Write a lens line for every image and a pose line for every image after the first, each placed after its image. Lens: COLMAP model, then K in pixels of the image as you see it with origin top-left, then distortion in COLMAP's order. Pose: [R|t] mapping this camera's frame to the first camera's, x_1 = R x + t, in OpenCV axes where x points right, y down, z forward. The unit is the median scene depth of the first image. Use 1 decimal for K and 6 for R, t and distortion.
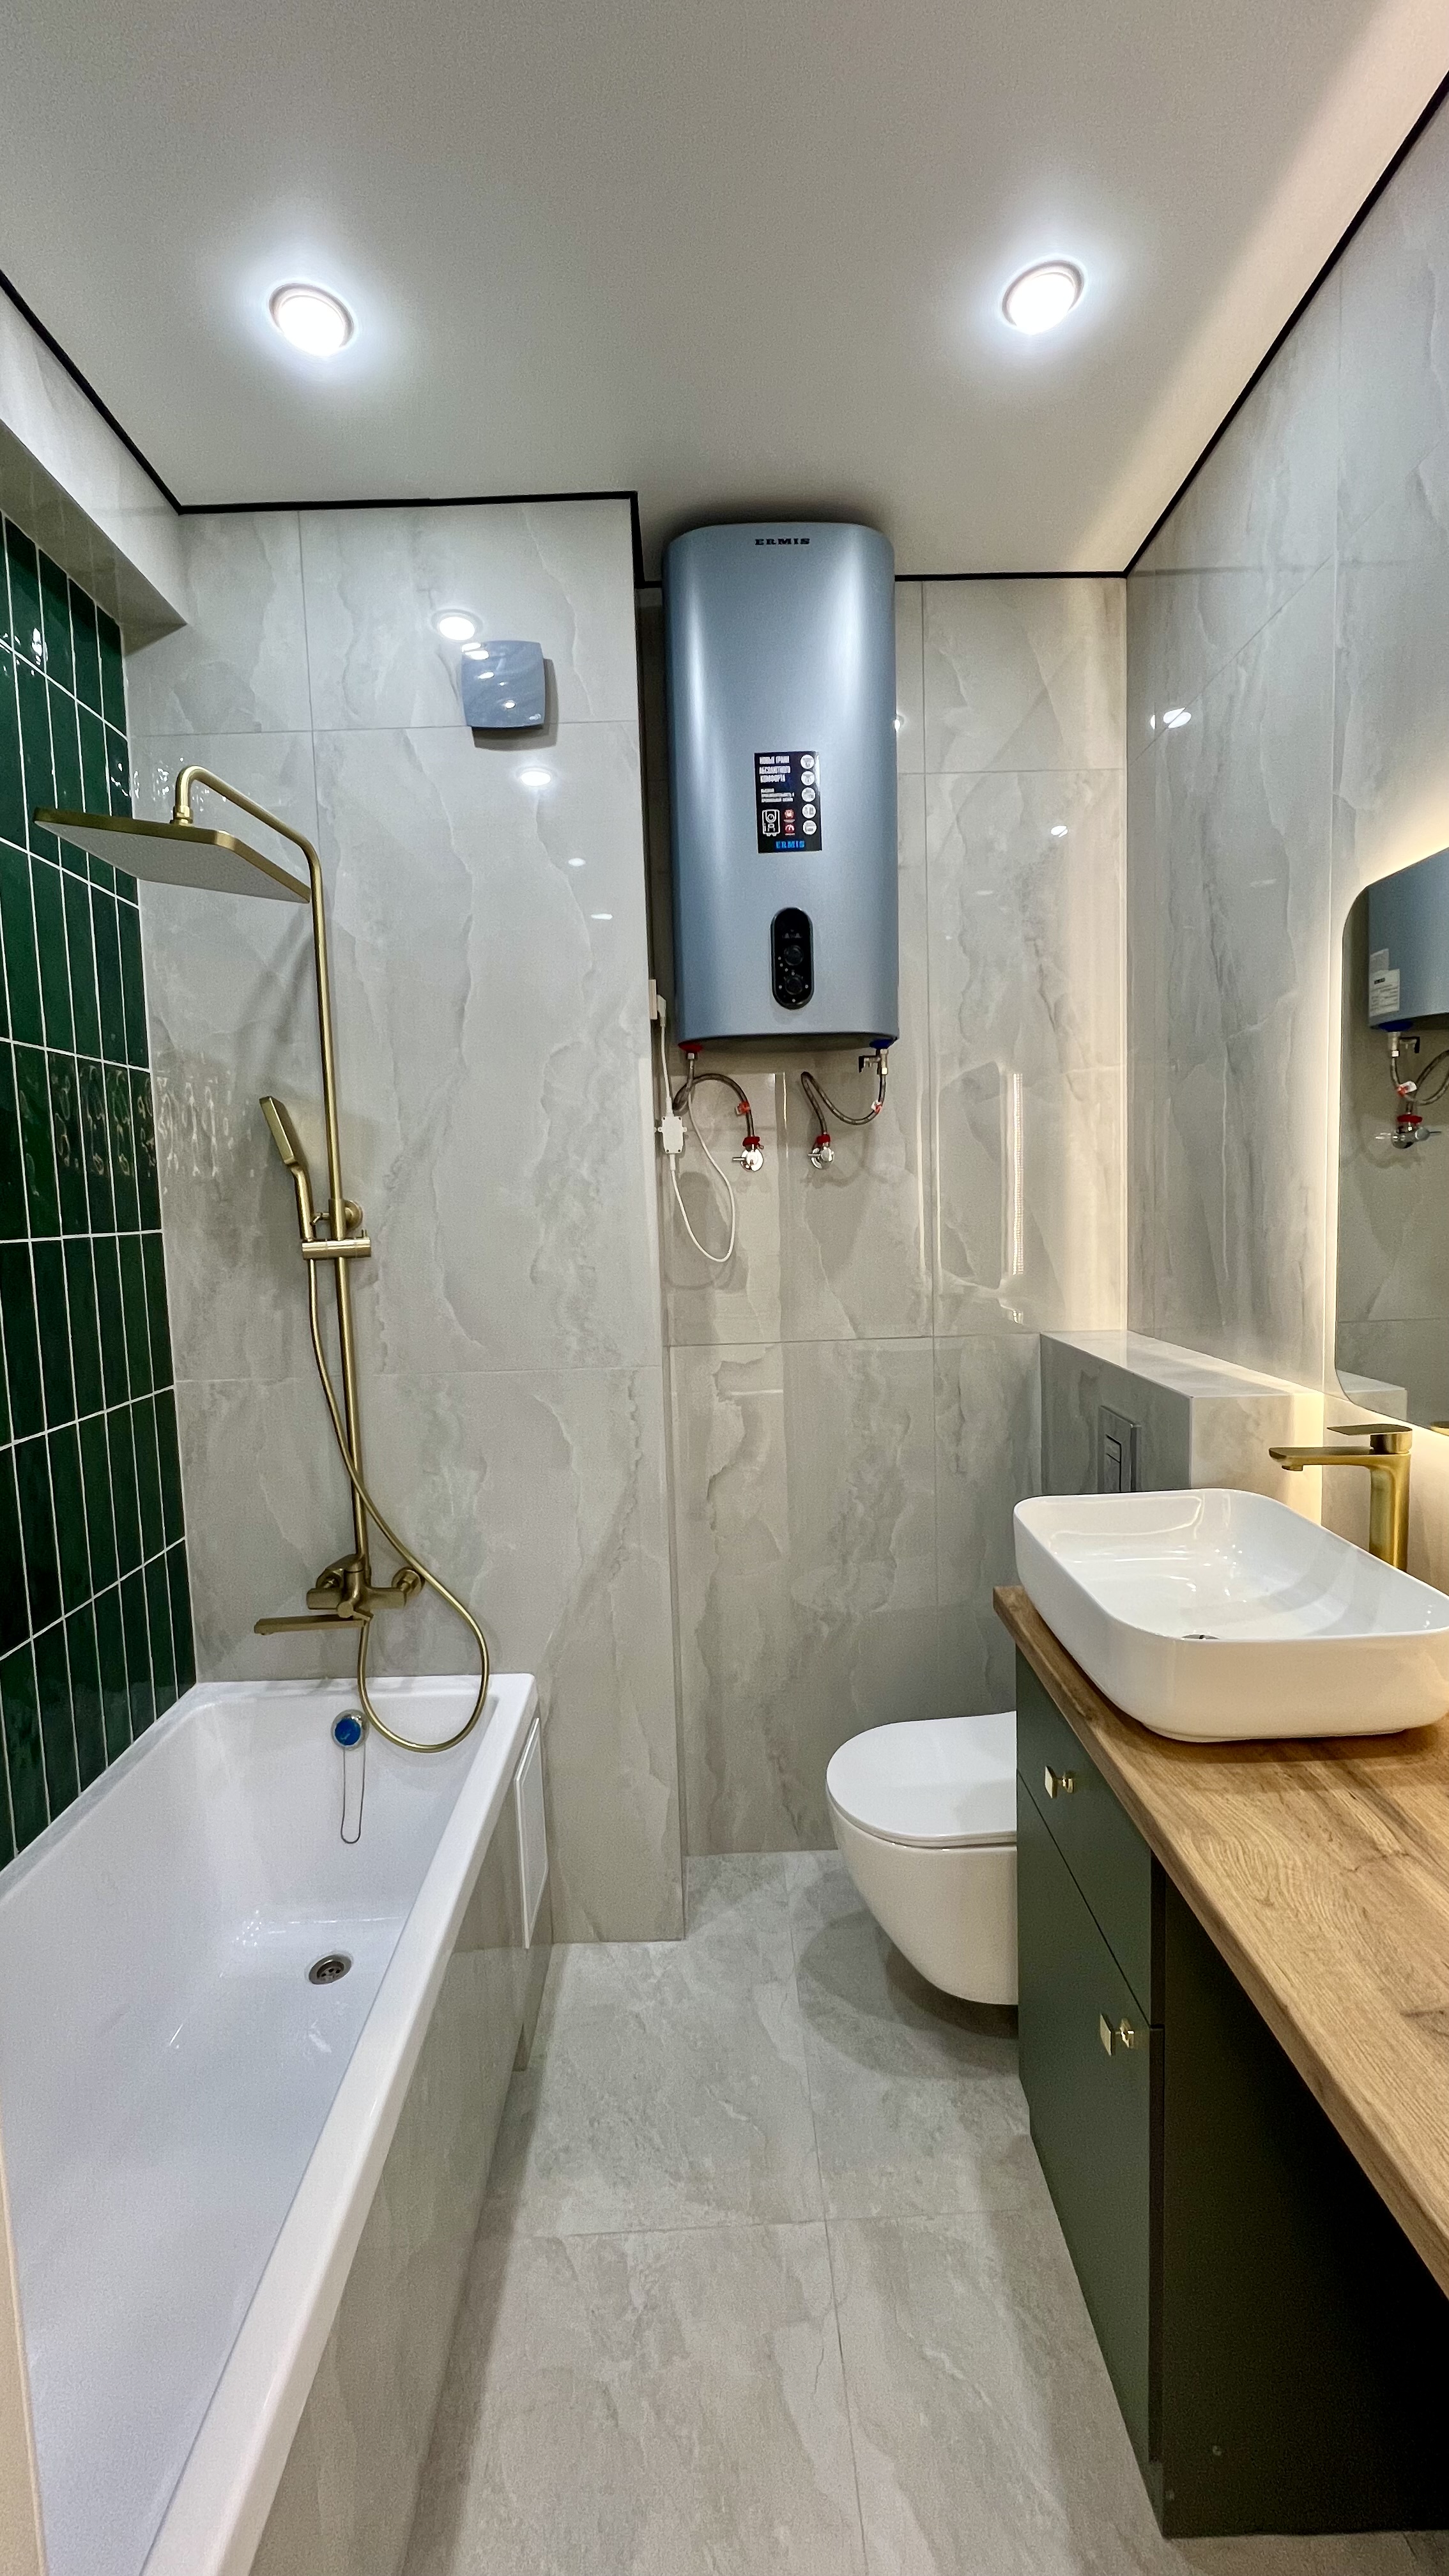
lens RADIAL K [[1030.3, 0, 730.9], [0, 1030.3, 1286.3], [0, 0, 1]] dist [0.000374, 0.000682]
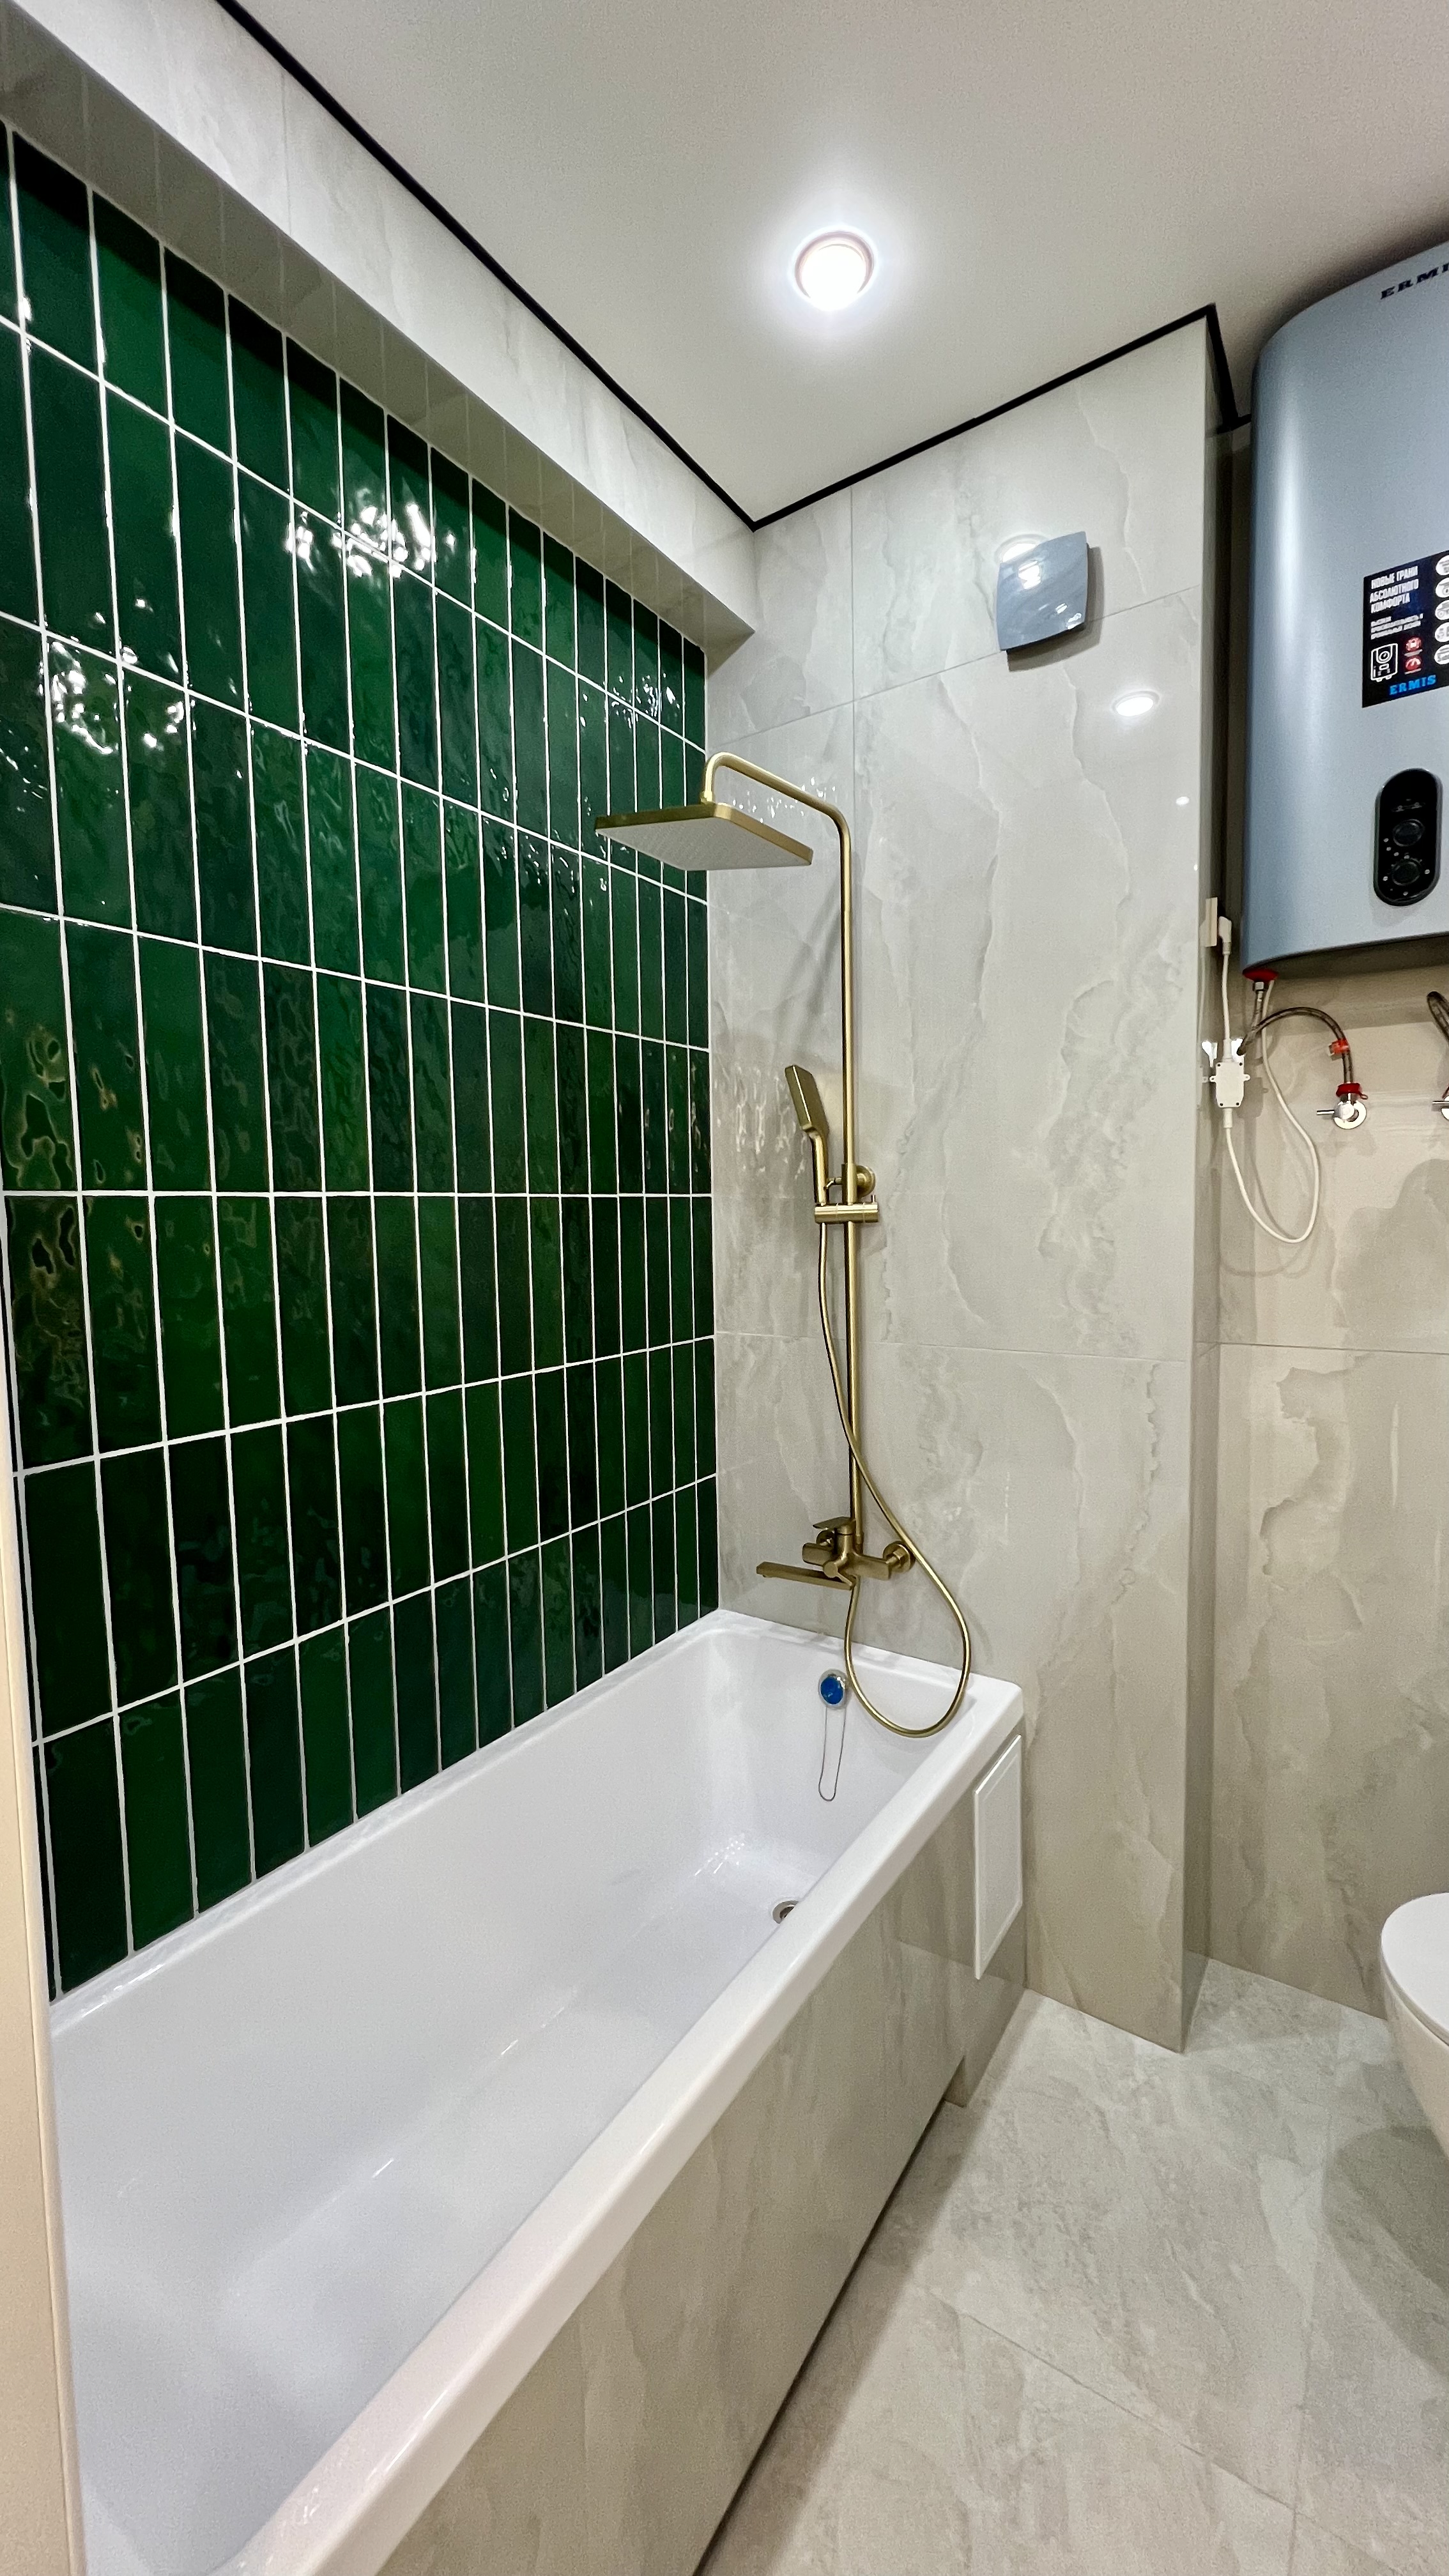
lens RADIAL K [[1030.3, 0, 733.3], [0, 1030.3, 1286.2], [0, 0, 1]] dist [0.000374, 0.000682]
pose [[0.818941, 0.057402, -0.571000, 0.106957], [-0.057060, 0.998199, 0.018511, 0.022912], [0.571034, 0.017422, 0.820741, 0.109369]]
